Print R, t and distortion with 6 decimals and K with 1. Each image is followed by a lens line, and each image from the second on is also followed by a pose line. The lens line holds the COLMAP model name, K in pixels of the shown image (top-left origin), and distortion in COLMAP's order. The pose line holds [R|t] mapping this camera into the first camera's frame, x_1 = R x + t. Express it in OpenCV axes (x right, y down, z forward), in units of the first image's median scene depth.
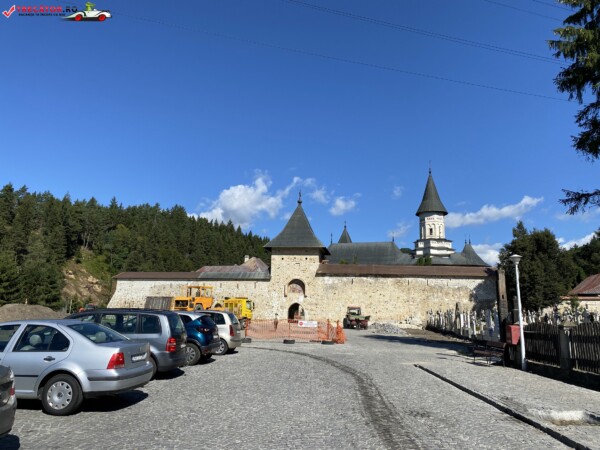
lens RADIAL K [[458.8, 0, 297.5], [0, 458.8, 220.3], [0, 0, 1]] dist [0.058347, -0.014959]
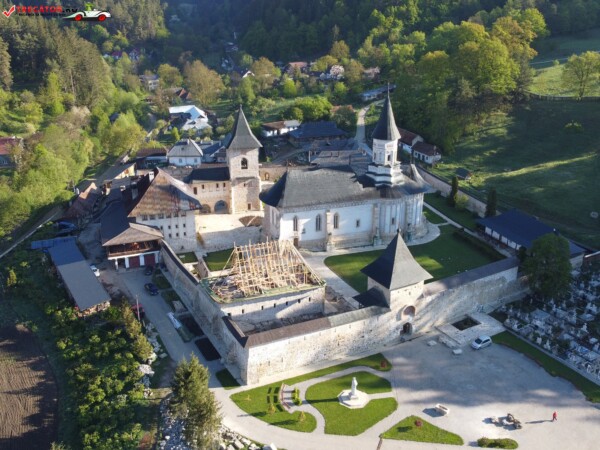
lens RADIAL K [[609.0, 0, 300.8], [0, 609.0, 224.0], [0, 0, 1]] dist [-0.004627, 0.000000]
pose [[0.775325, -0.253526, 0.578443, -1.062742], [-0.112446, 0.845844, 0.521444, -0.828787], [-0.621472, -0.469332, 0.627296, 0.293524]]
